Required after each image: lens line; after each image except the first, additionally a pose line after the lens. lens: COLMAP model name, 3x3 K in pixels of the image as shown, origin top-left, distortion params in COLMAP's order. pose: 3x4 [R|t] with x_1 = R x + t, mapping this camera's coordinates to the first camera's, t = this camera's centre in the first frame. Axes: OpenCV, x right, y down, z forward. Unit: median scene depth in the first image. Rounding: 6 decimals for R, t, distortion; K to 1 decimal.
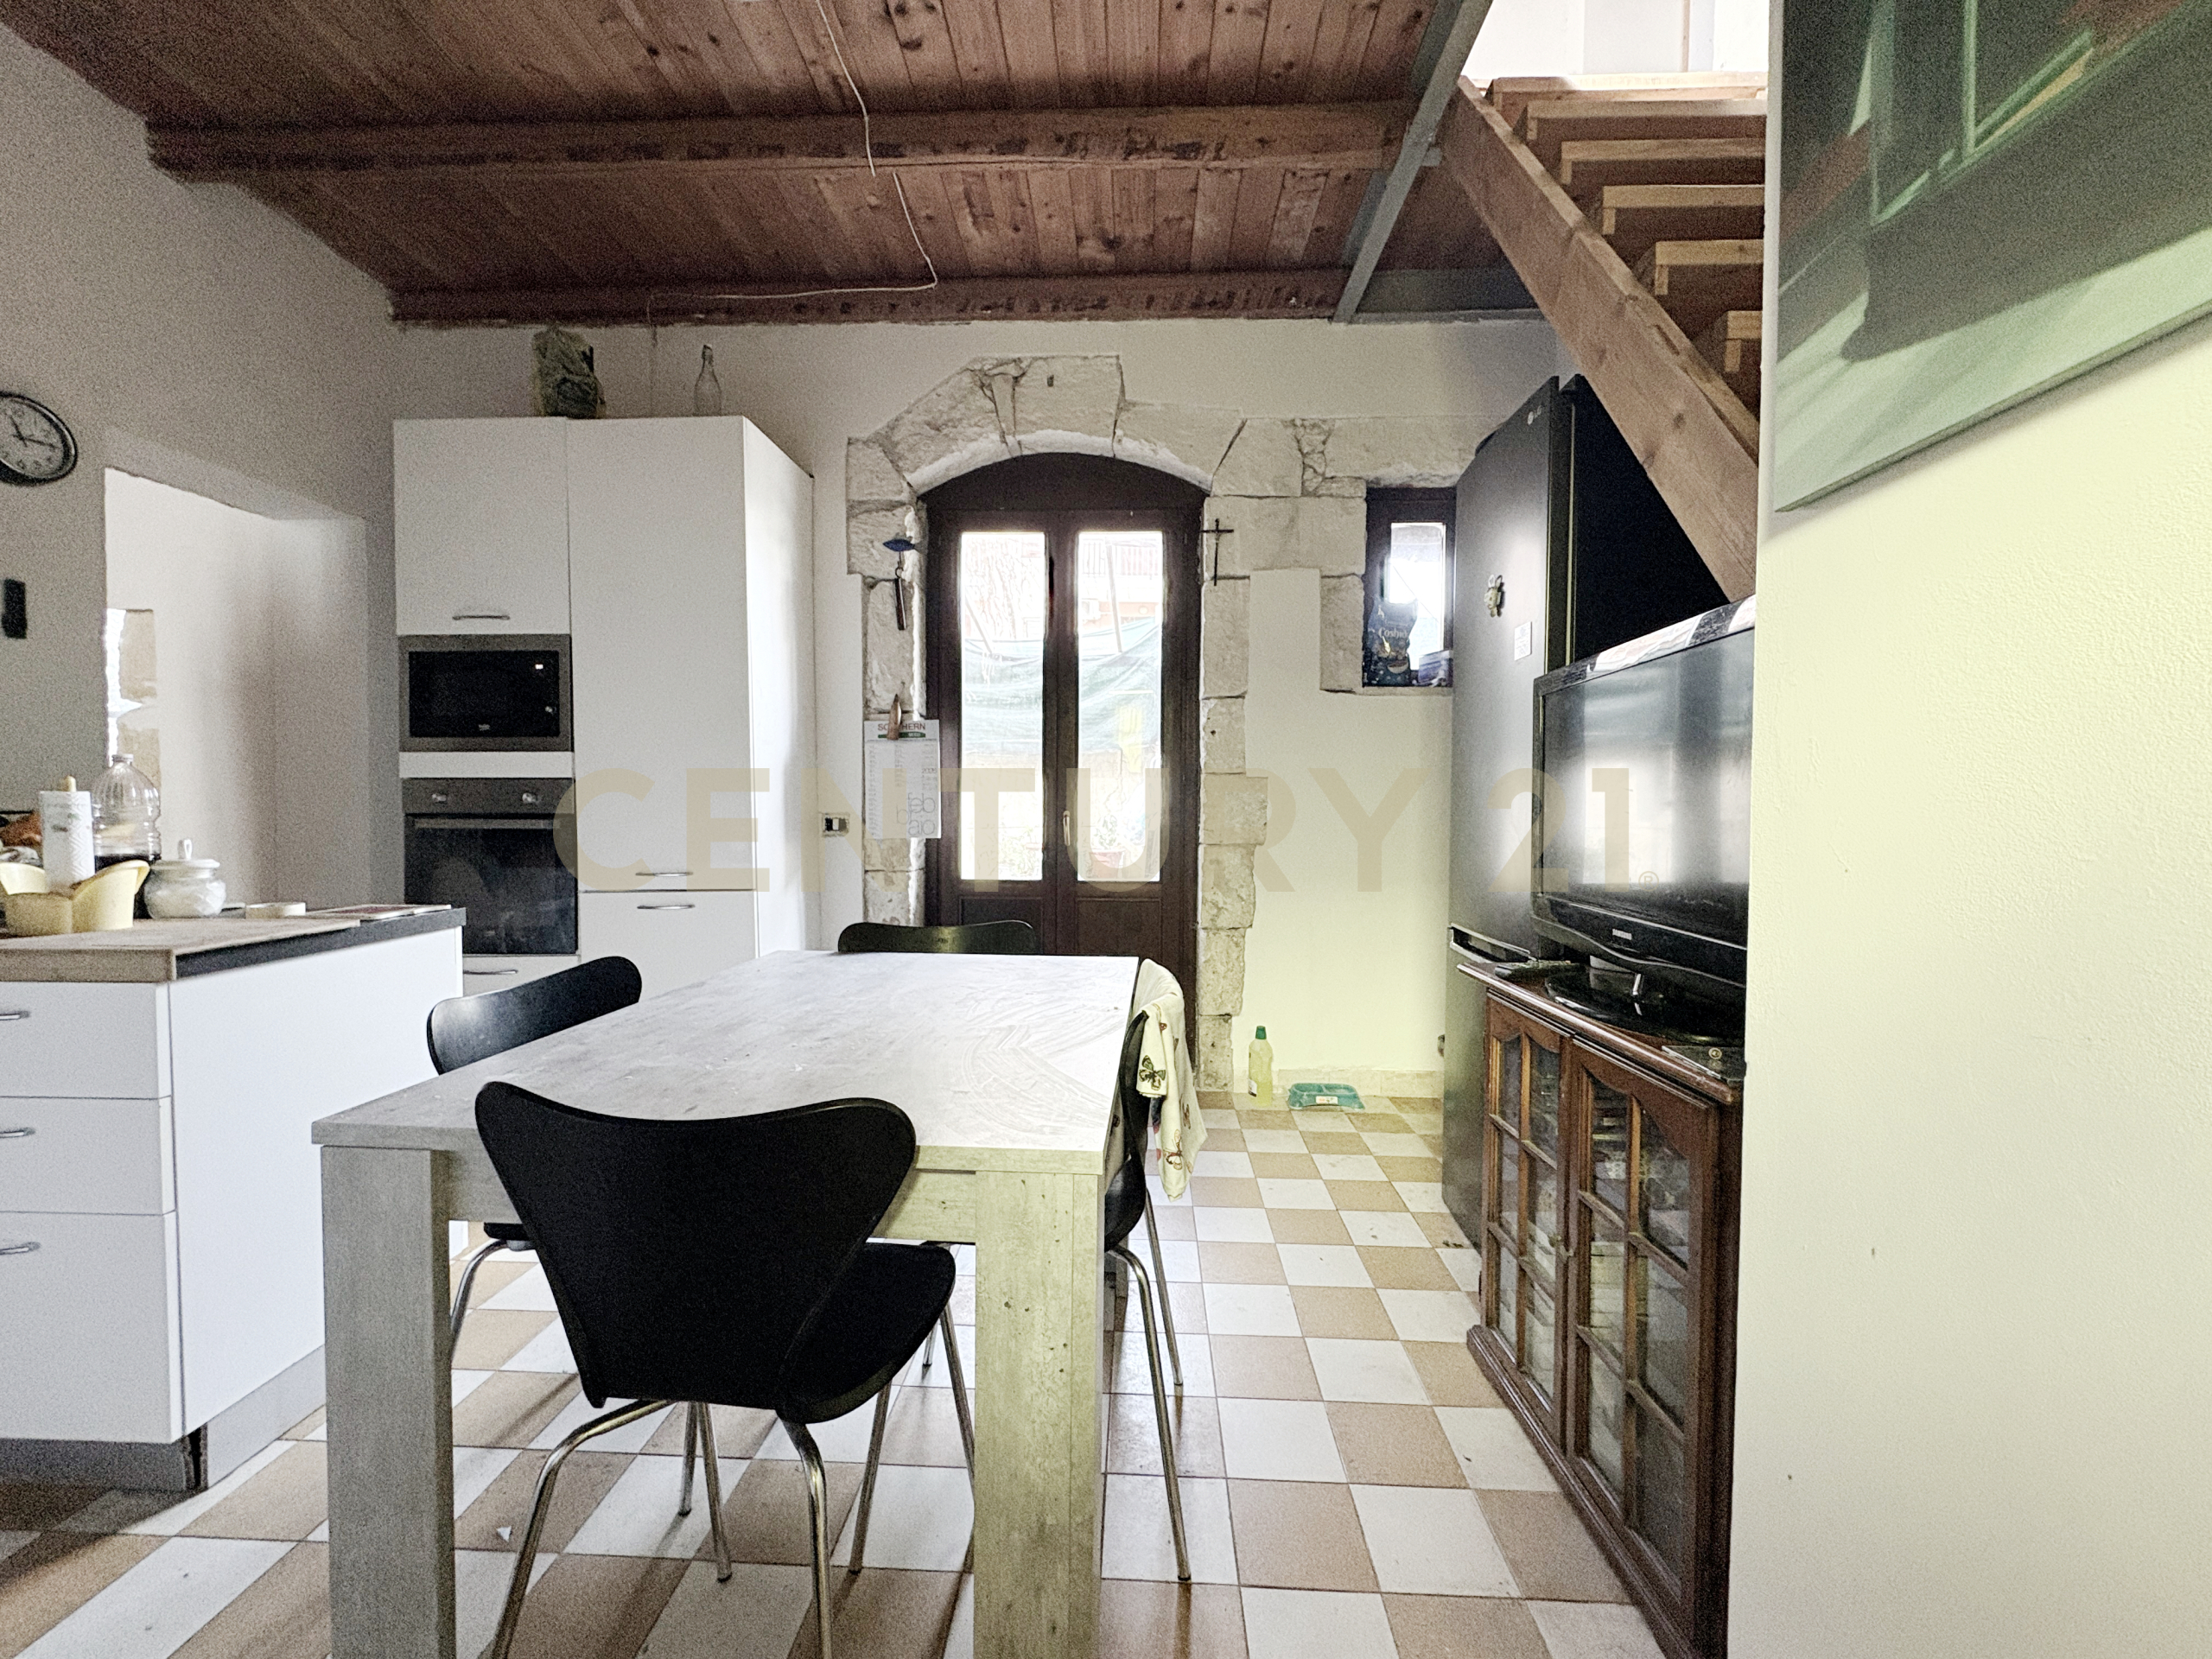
lens RADIAL K [[877.8, 0, 1100.4], [0, 877.8, 824.1], [0, 0, 1]] dist [-0.000934, -0.000206]
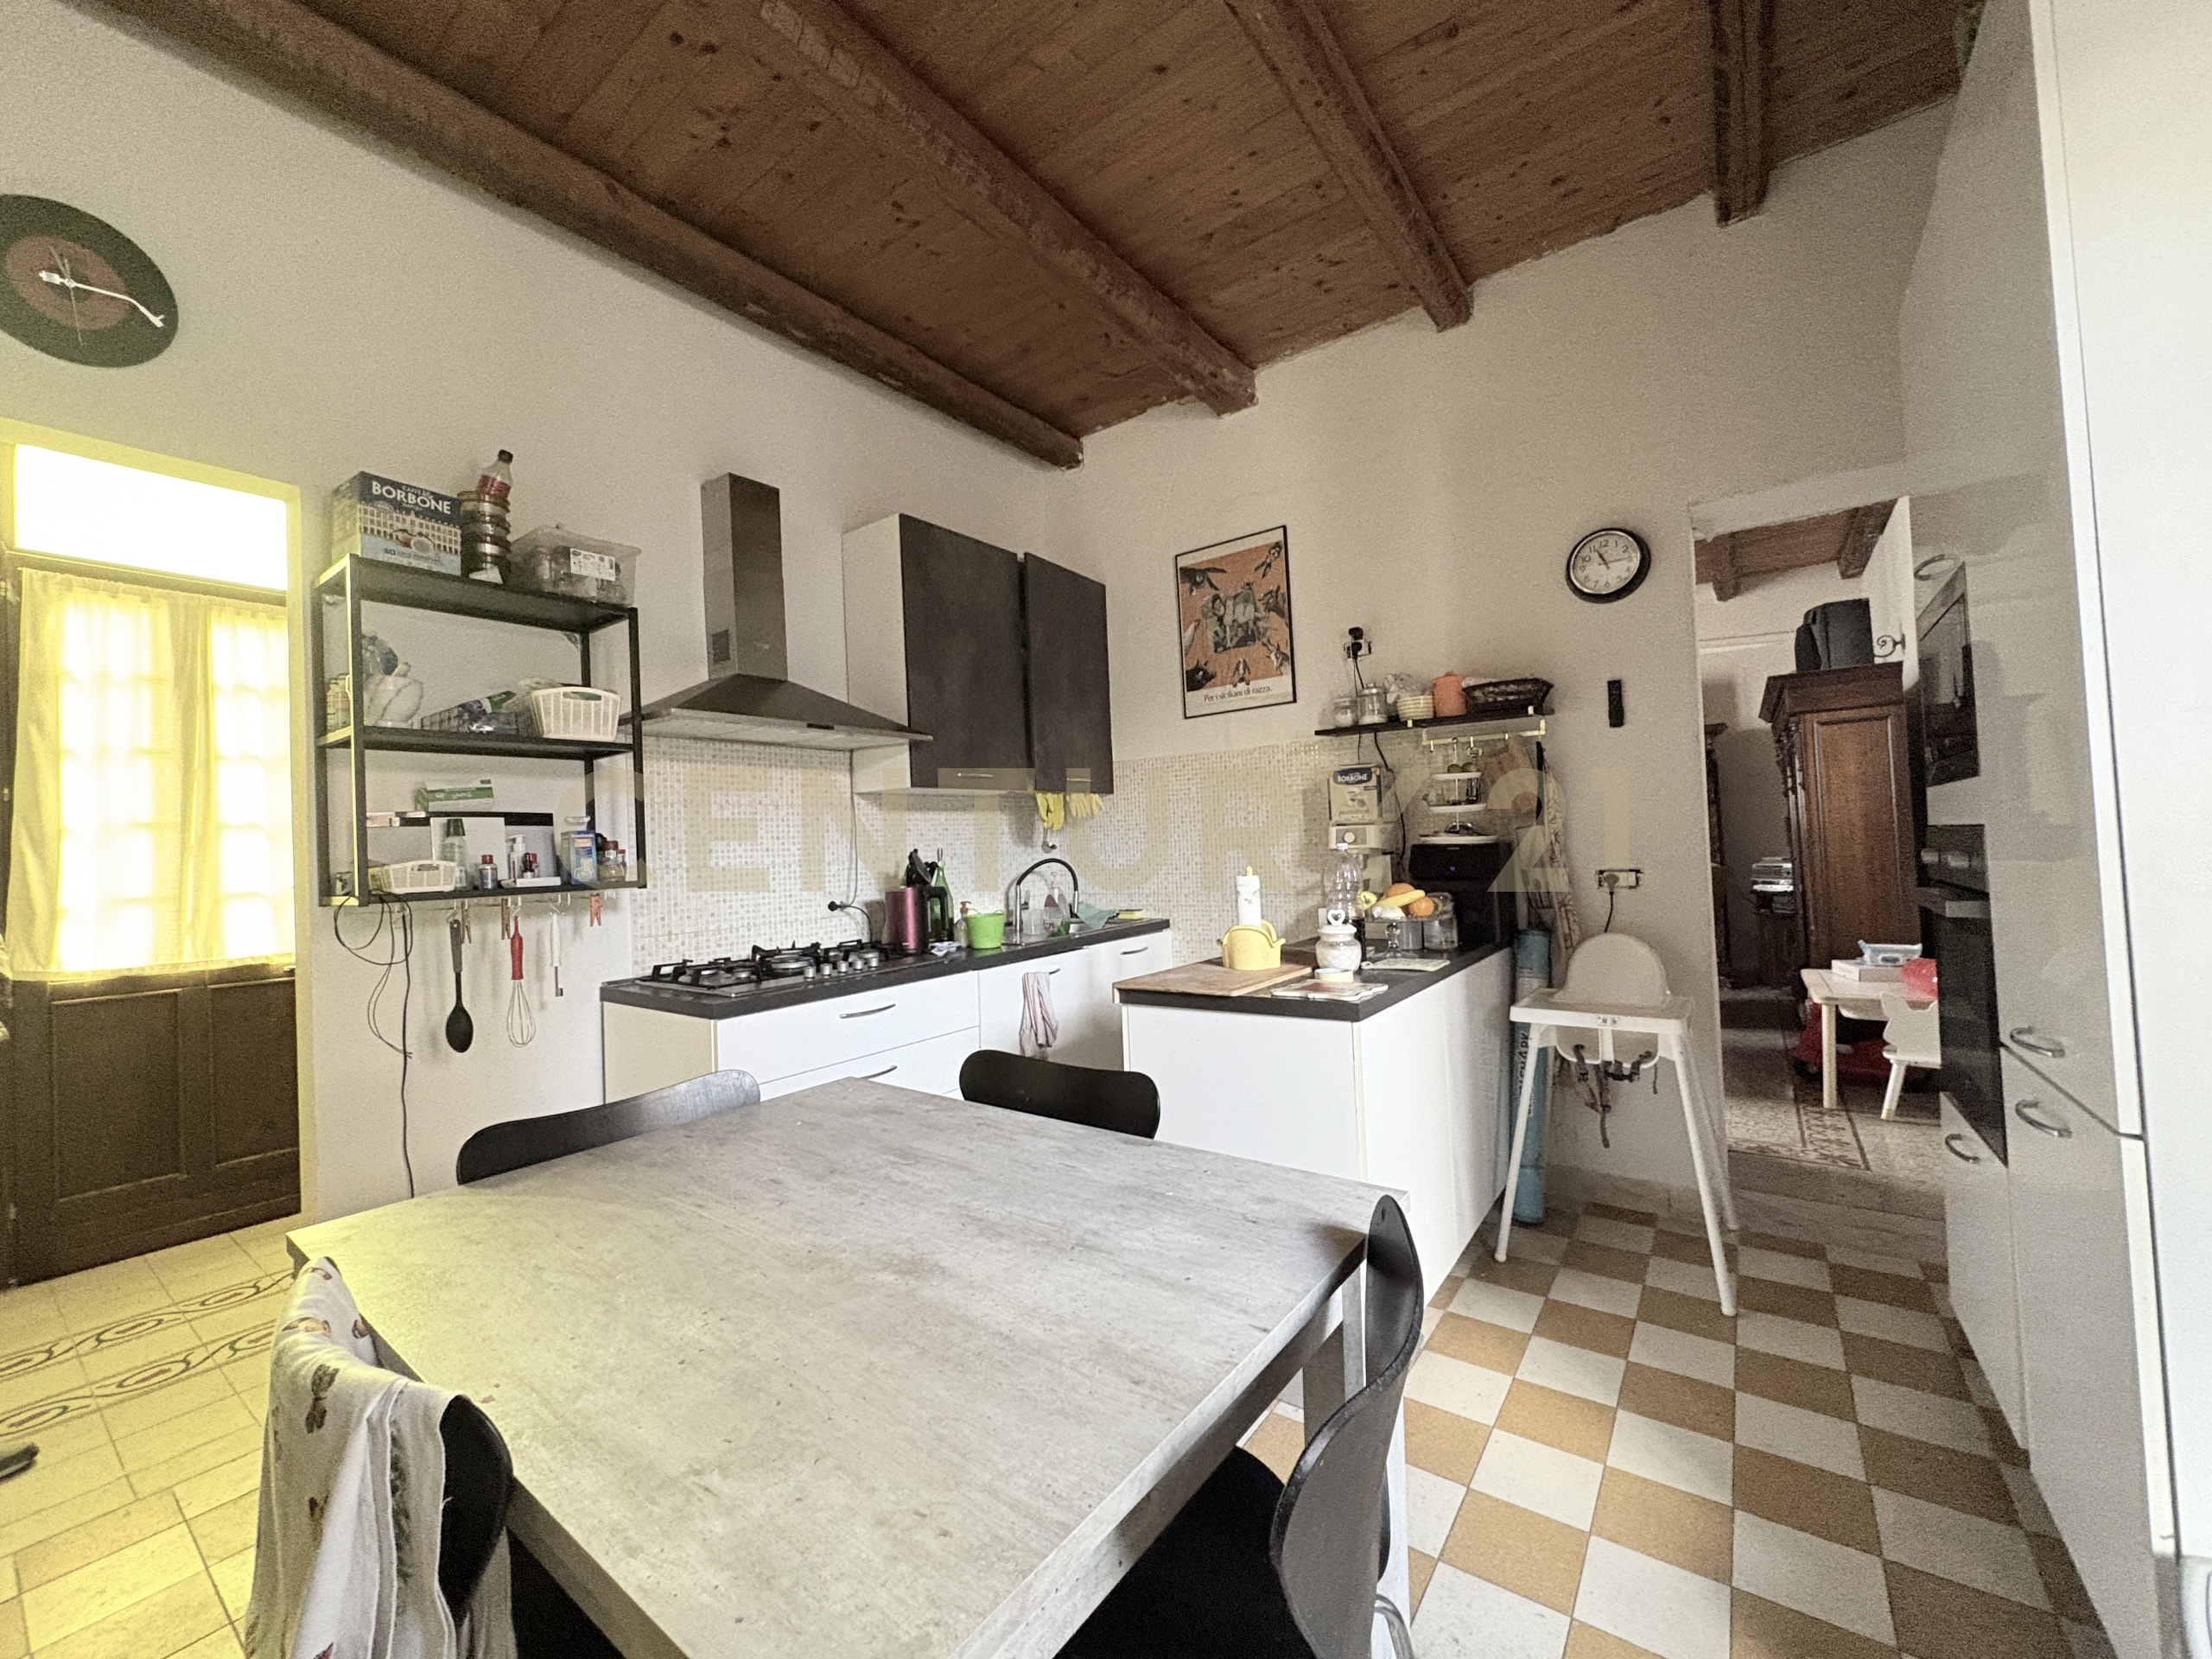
lens RADIAL K [[877.8, 0, 1105.0], [0, 877.8, 828.1], [0, 0, 1]] dist [-0.000934, -0.000206]
pose [[-0.550952, -0.001880, -0.834535, 0.143426], [0.020690, 0.999659, -0.015911, -0.057517], [0.834281, -0.026033, -0.550725, 0.930552]]
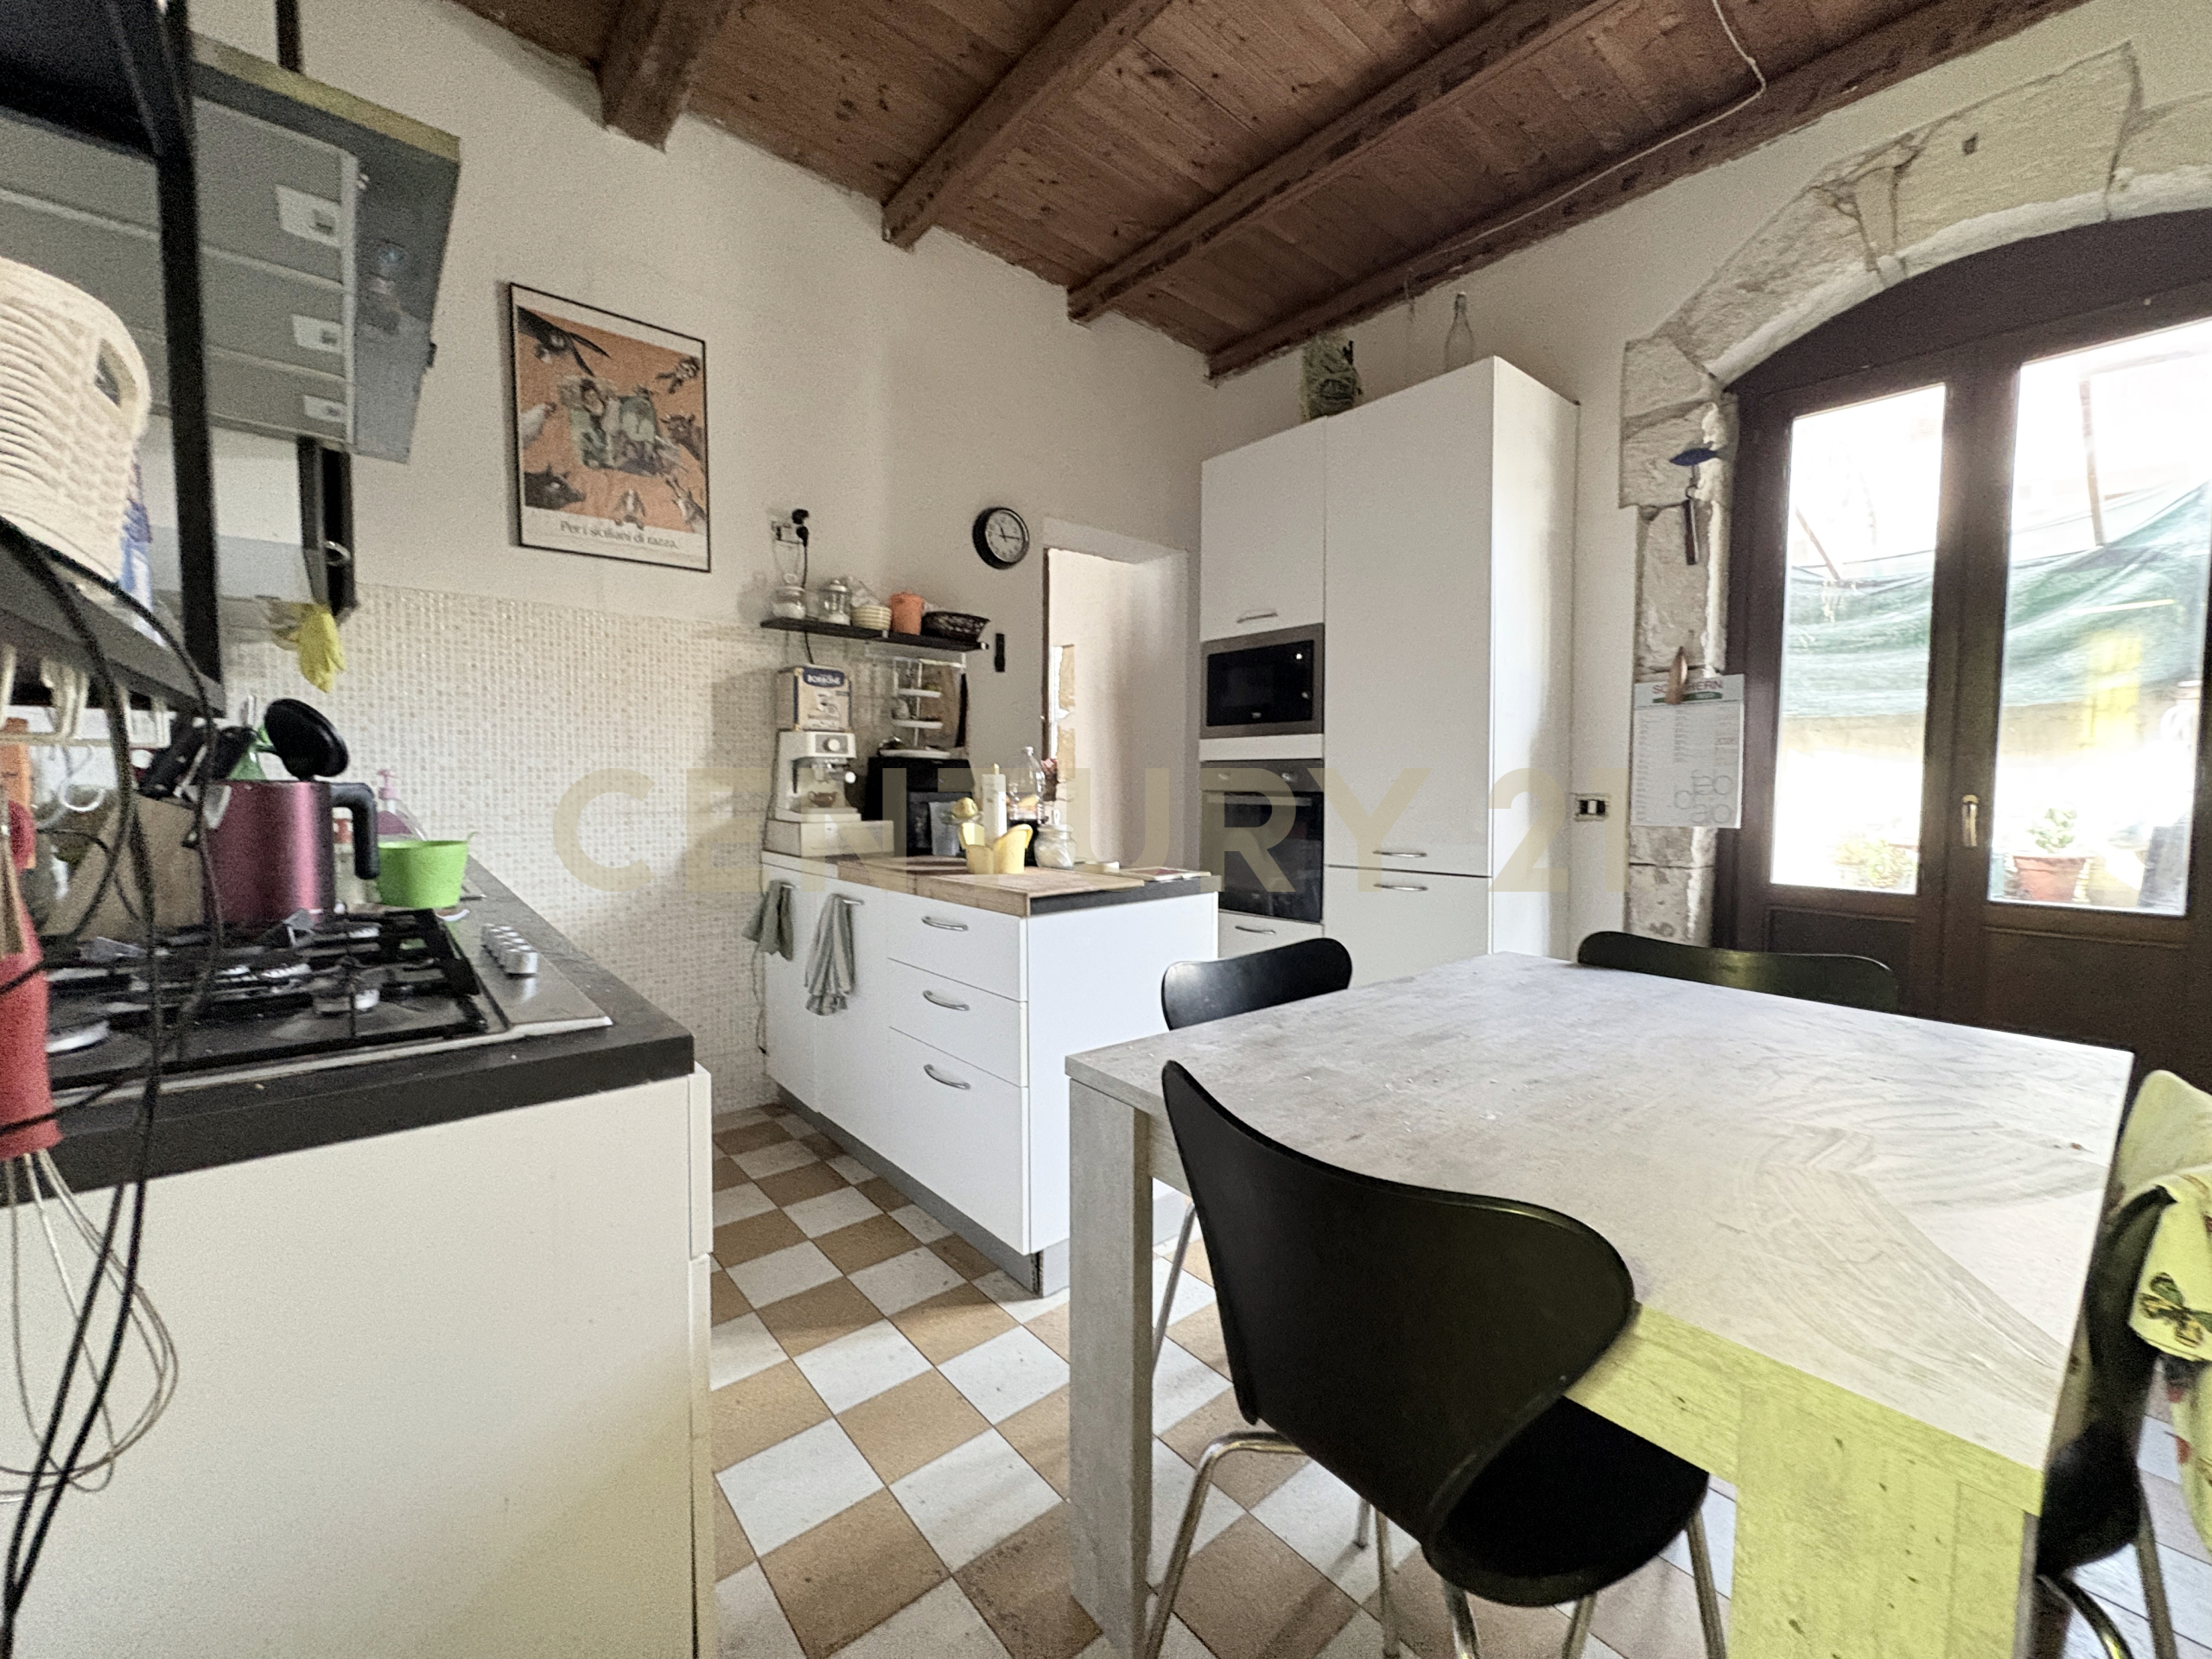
lens RADIAL K [[877.8, 0, 1107.0], [0, 877.8, 825.5], [0, 0, 1]] dist [-0.000934, -0.000206]
pose [[0.686211, 0.038528, -0.726381, -0.004765], [-0.018278, 0.999194, 0.035730, -0.004634], [0.727172, -0.011242, 0.686363, 0.082889]]
